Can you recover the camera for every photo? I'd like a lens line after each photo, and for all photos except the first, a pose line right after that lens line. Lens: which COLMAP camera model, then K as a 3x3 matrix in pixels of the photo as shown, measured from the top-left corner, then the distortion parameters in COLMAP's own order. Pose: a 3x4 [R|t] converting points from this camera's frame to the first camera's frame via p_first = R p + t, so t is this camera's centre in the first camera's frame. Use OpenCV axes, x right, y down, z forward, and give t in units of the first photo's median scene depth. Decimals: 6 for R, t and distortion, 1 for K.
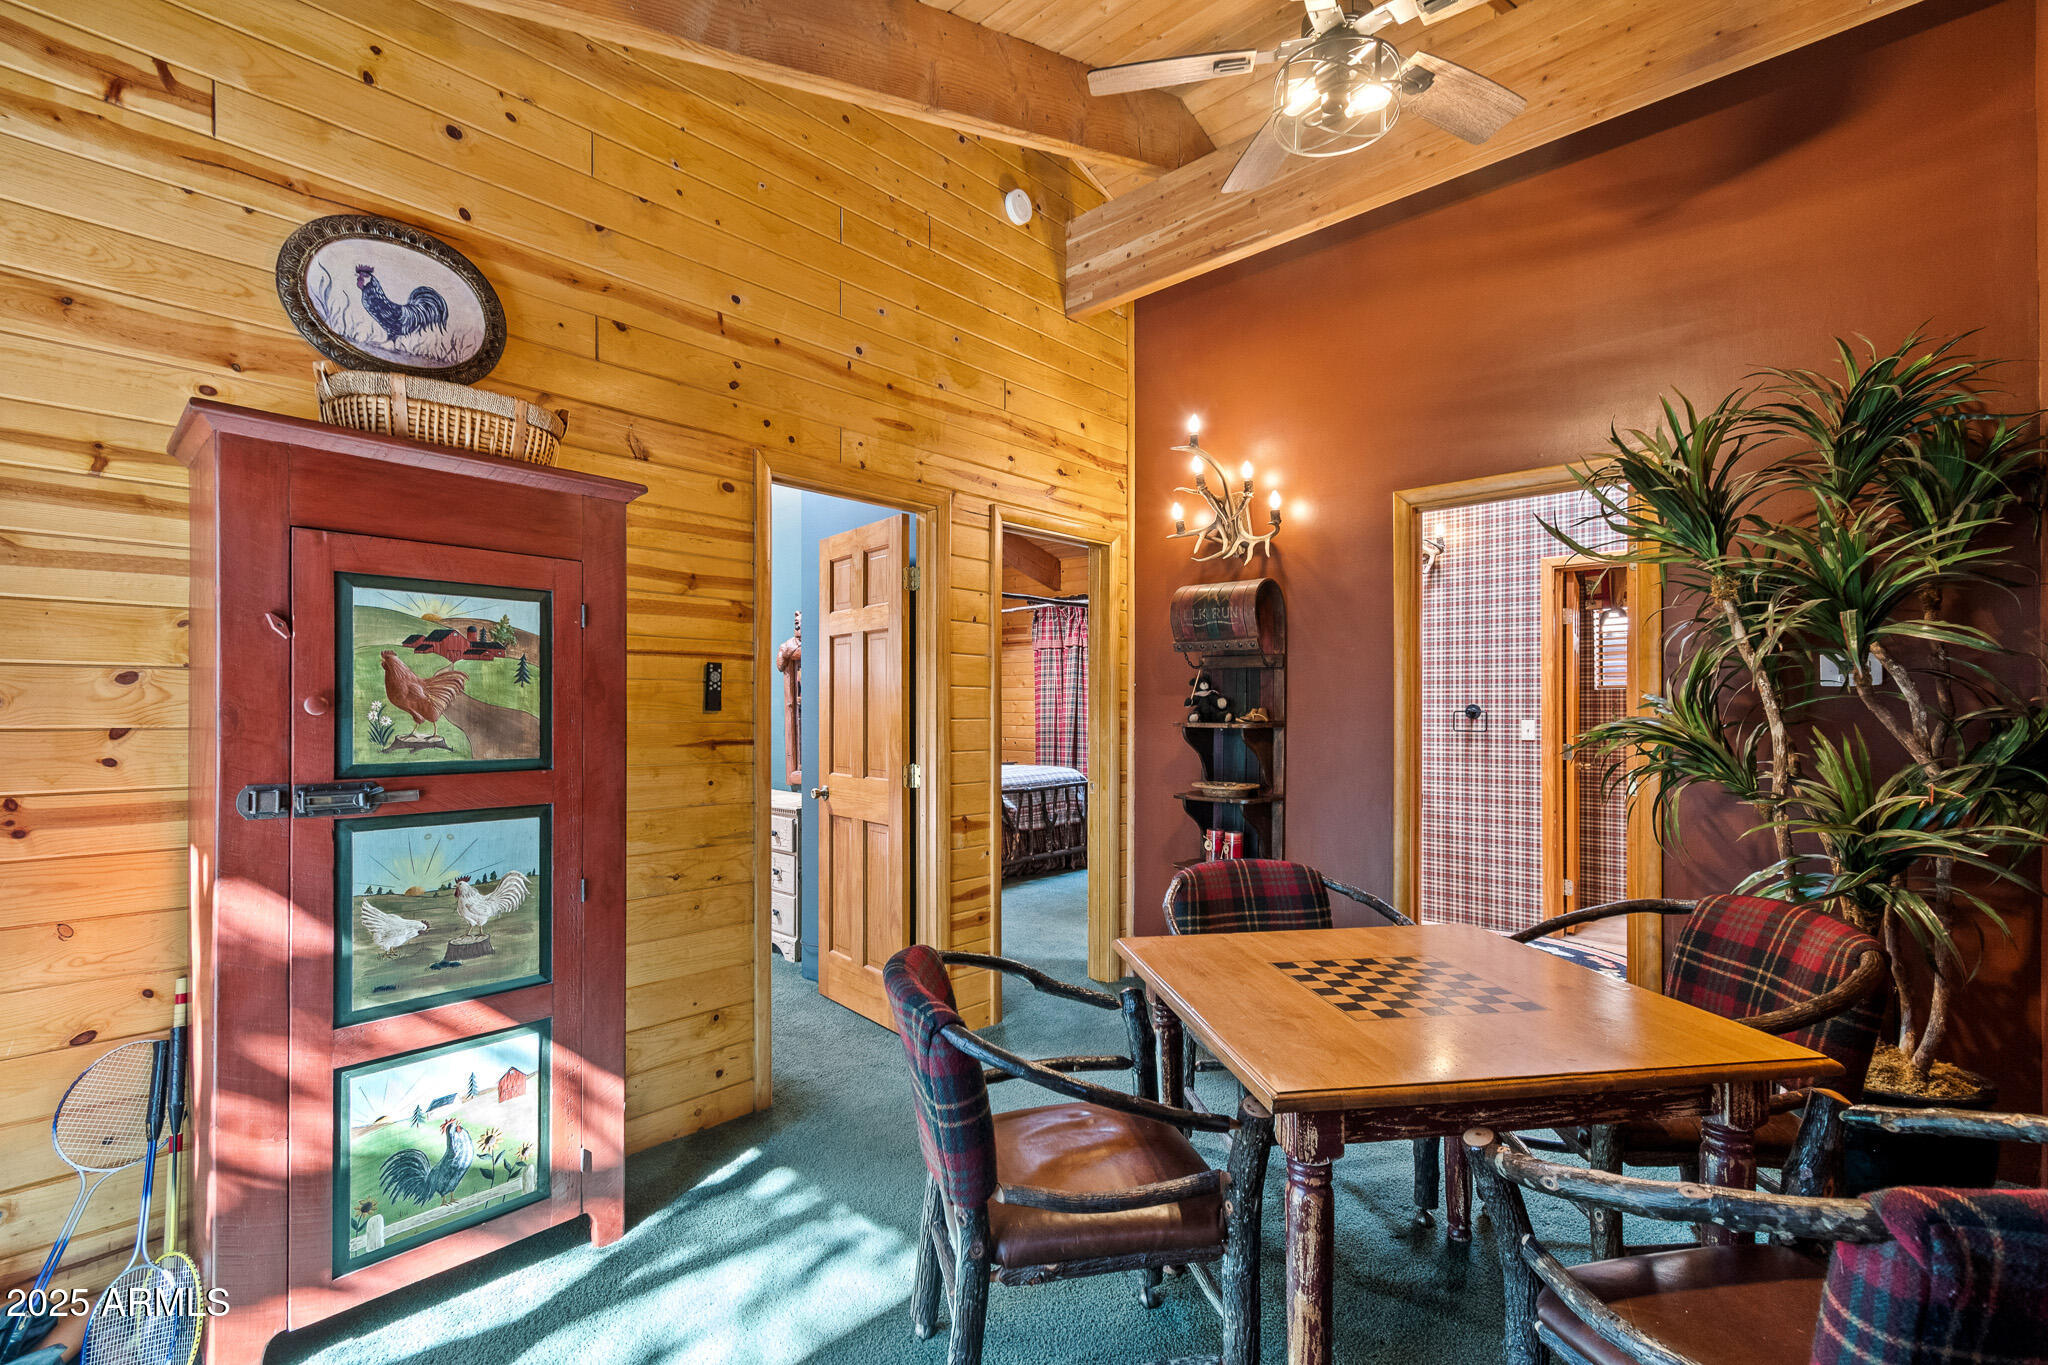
lens RADIAL K [[908.1, 0, 1018.0], [0, 908.1, 703.1], [0, 0, 1]] dist [0.001908, 0.000117]
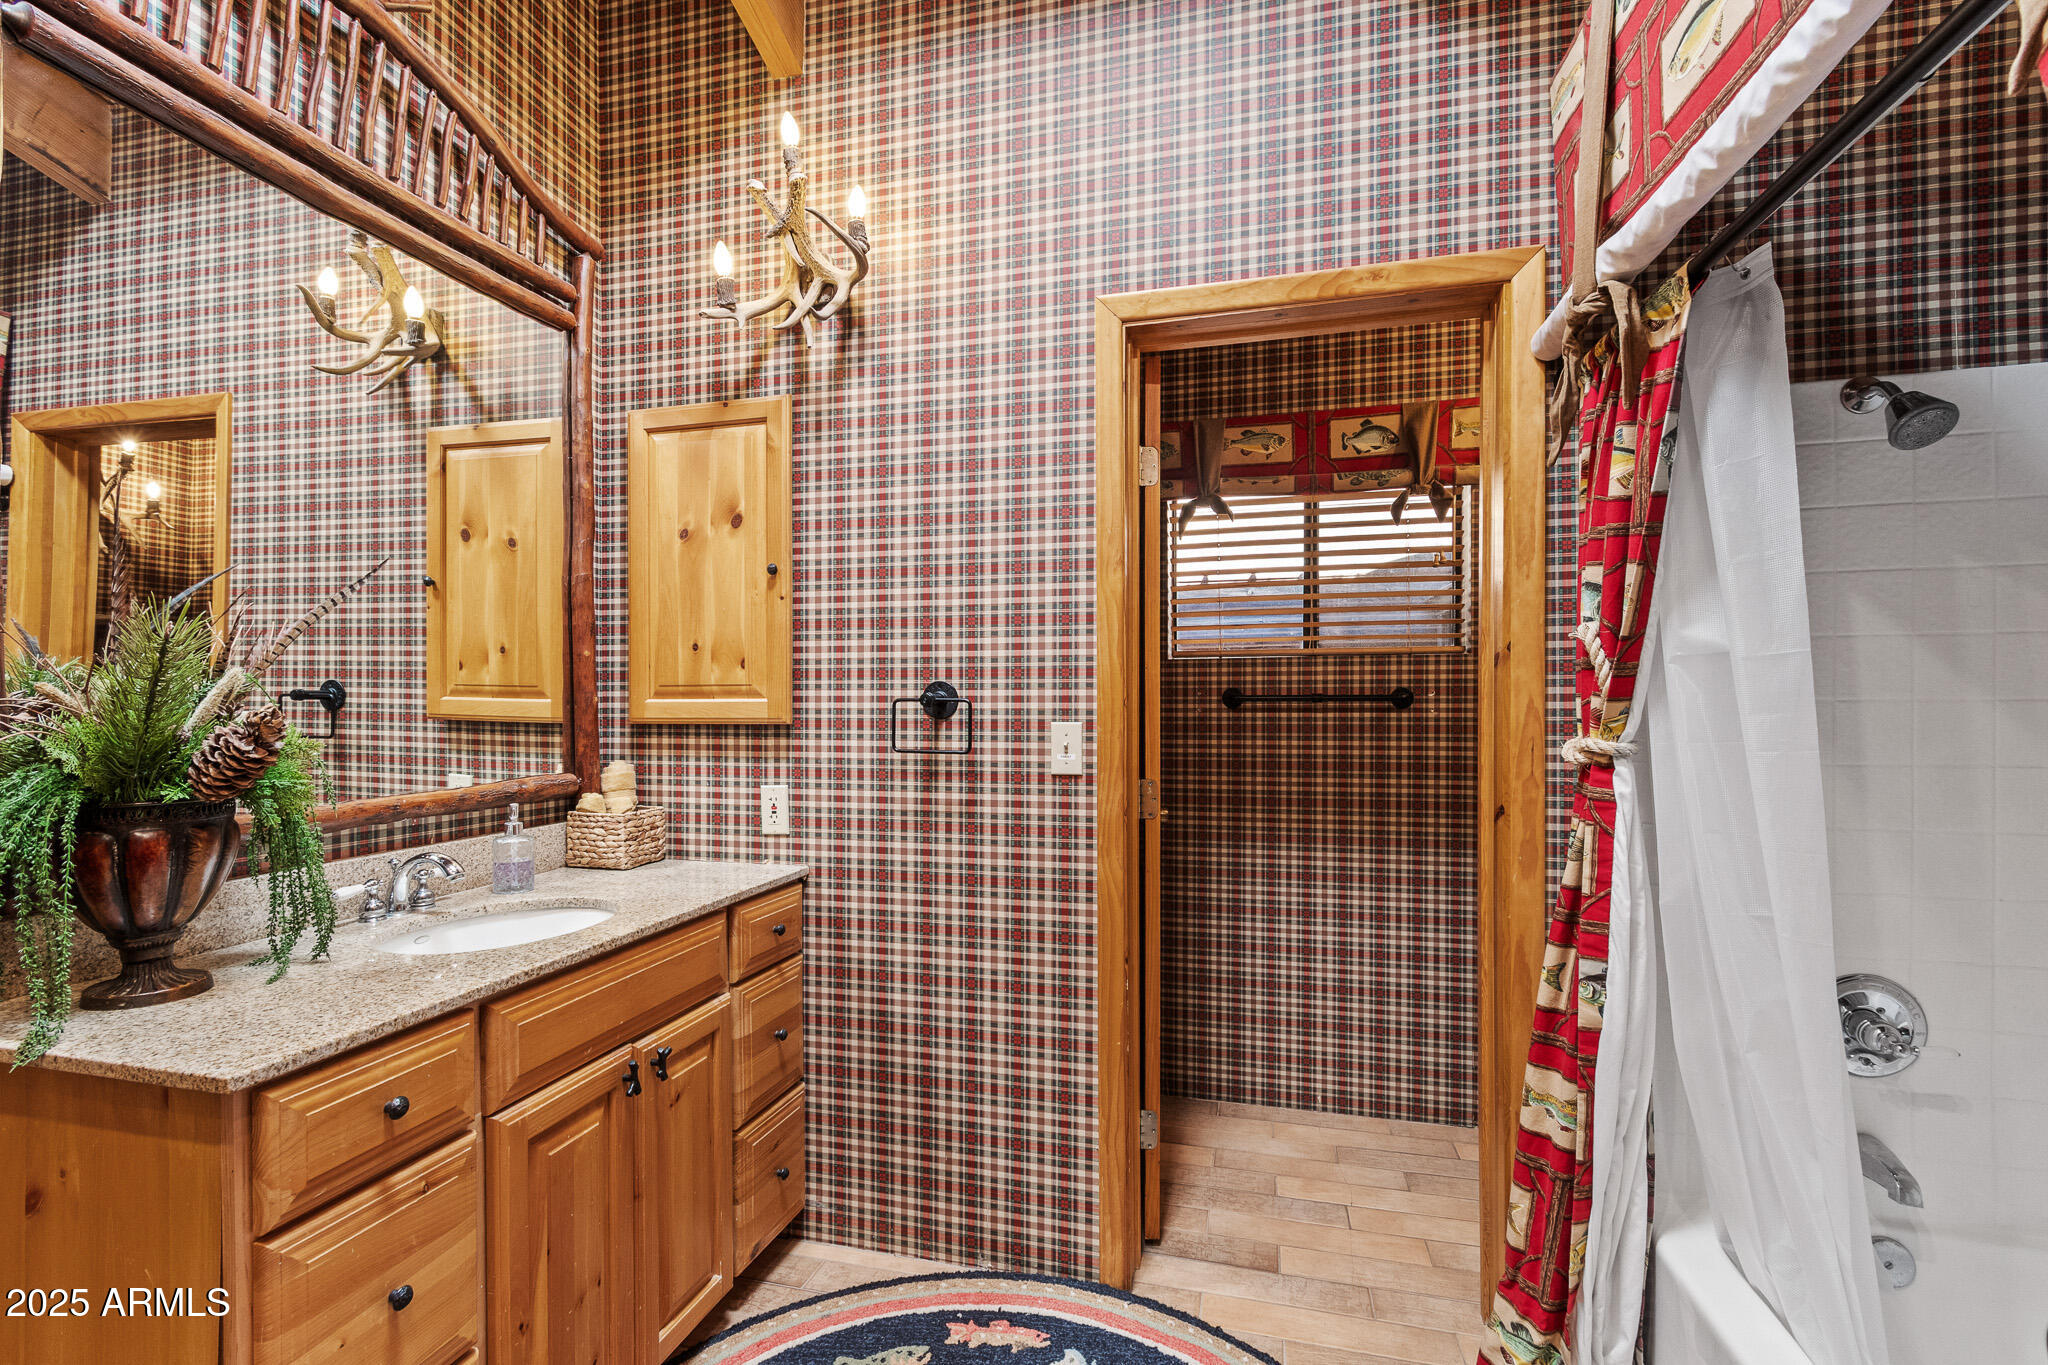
lens RADIAL K [[908.1, 0, 1018.0], [0, 908.1, 703.1], [0, 0, 1]] dist [0.001908, 0.000117]
pose [[0.885106, -0.004335, 0.465369, 0.355890], [-0.000525, 0.999947, 0.010314, 0.006740], [-0.465388, -0.009374, 0.885057, 0.653384]]
